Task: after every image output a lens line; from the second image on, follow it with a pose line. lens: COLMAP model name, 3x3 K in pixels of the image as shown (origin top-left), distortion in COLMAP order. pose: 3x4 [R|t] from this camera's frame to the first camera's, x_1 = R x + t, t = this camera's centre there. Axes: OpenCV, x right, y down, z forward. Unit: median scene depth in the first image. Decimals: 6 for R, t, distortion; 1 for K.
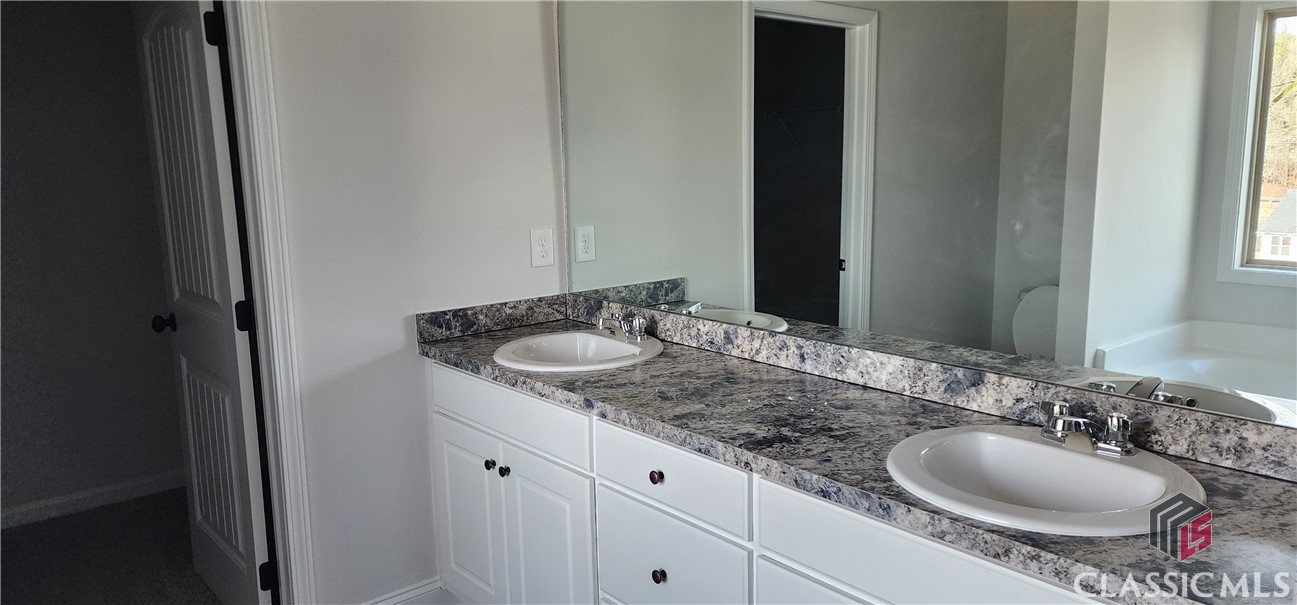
lens RADIAL K [[855.4, 0, 644.4], [0, 855.4, 305.6], [0, 0, 1]] dist [0.076322, -0.062945]
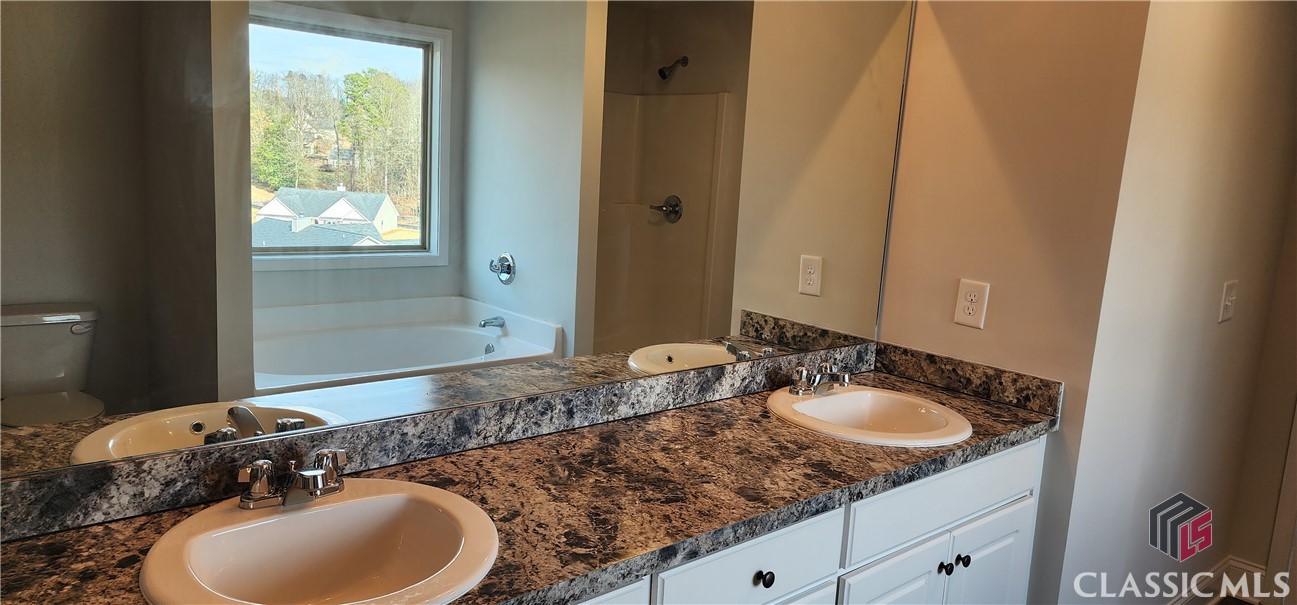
lens RADIAL K [[855.4, 0, 652.6], [0, 855.4, 308.8], [0, 0, 1]] dist [0.076322, -0.062945]
pose [[-0.025684, -0.097774, 0.994877, -0.585711], [0.150314, 0.983513, 0.100538, -0.100003], [-0.988305, 0.152126, -0.010564, 0.946571]]
